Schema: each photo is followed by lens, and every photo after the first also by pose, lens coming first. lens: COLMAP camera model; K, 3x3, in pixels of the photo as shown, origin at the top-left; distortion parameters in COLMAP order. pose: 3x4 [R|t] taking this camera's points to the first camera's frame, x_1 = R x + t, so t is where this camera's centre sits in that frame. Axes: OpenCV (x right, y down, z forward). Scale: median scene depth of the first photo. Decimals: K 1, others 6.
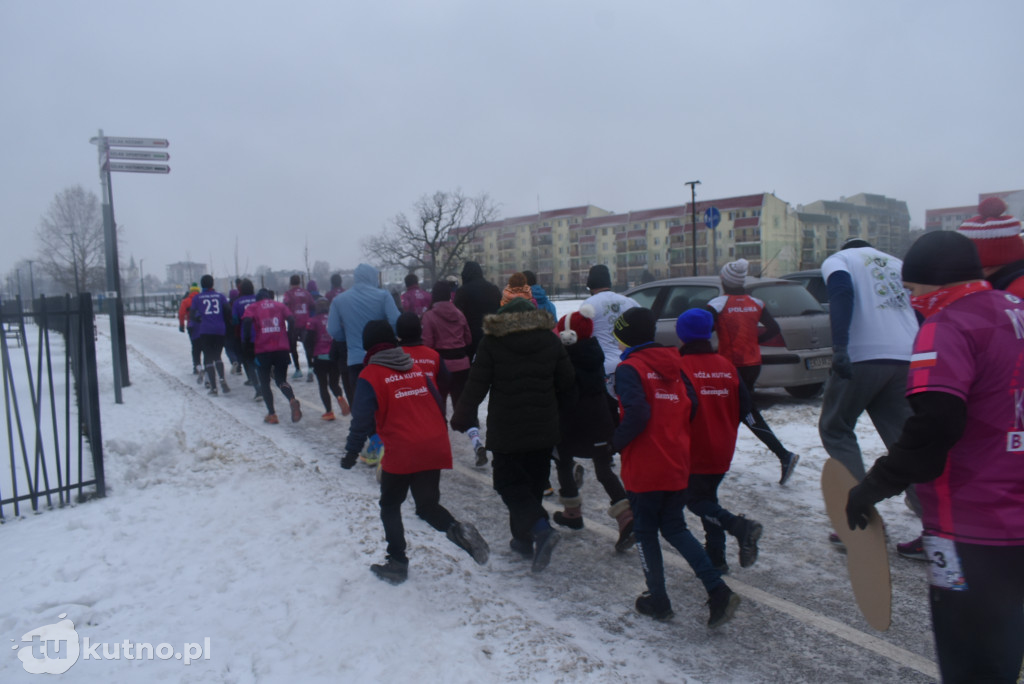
lens RADIAL K [[783.6, 0, 505.1], [0, 783.6, 344.3], [0, 0, 1]] dist [-0.021106, 0.013896]
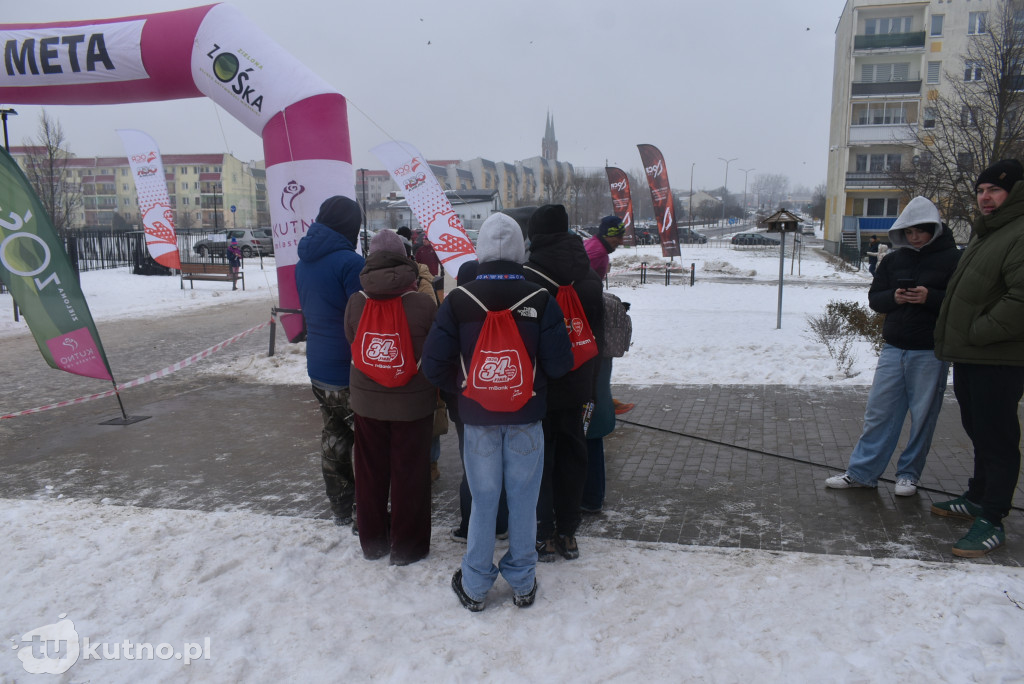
lens RADIAL K [[787.1, 0, 507.5], [0, 787.1, 345.1], [0, 0, 1]] dist [-0.020188, 0.011687]
pose [[0.784306, -0.059643, 0.617500, -0.115071], [0.016353, 0.997009, 0.075529, 0.022550], [-0.620158, -0.049141, 0.782936, -0.298147]]
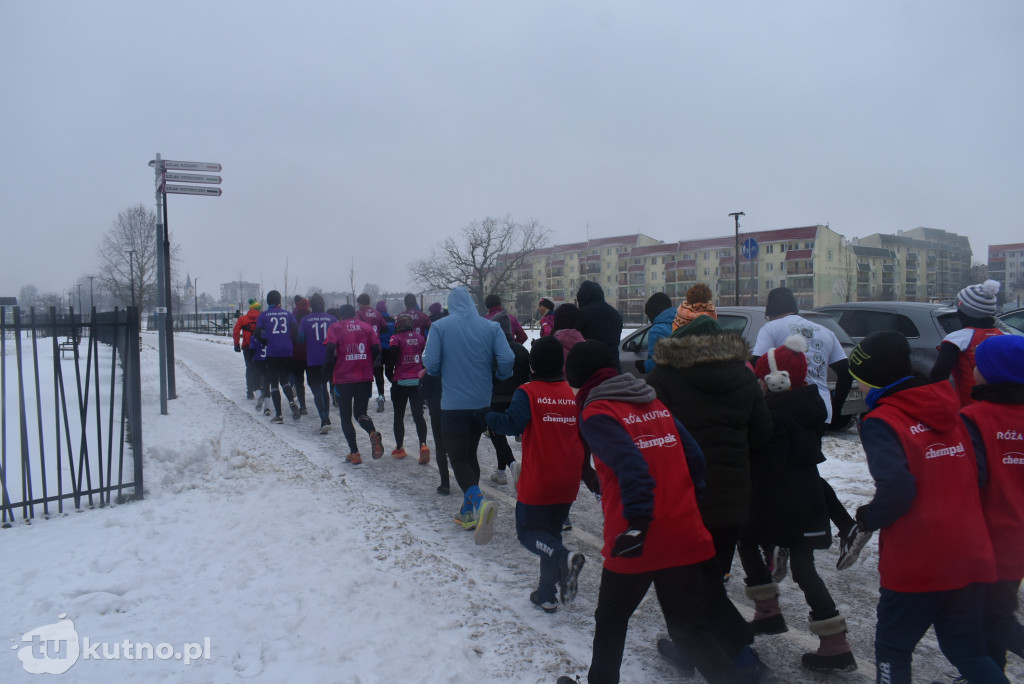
lens RADIAL K [[787.1, 0, 507.5], [0, 787.1, 345.1], [0, 0, 1]] dist [-0.020188, 0.011687]
pose [[0.998013, 0.027146, -0.056858, 0.002295], [-0.029006, 0.999062, -0.032146, 0.000406], [0.055932, 0.033731, 0.997865, -0.002605]]
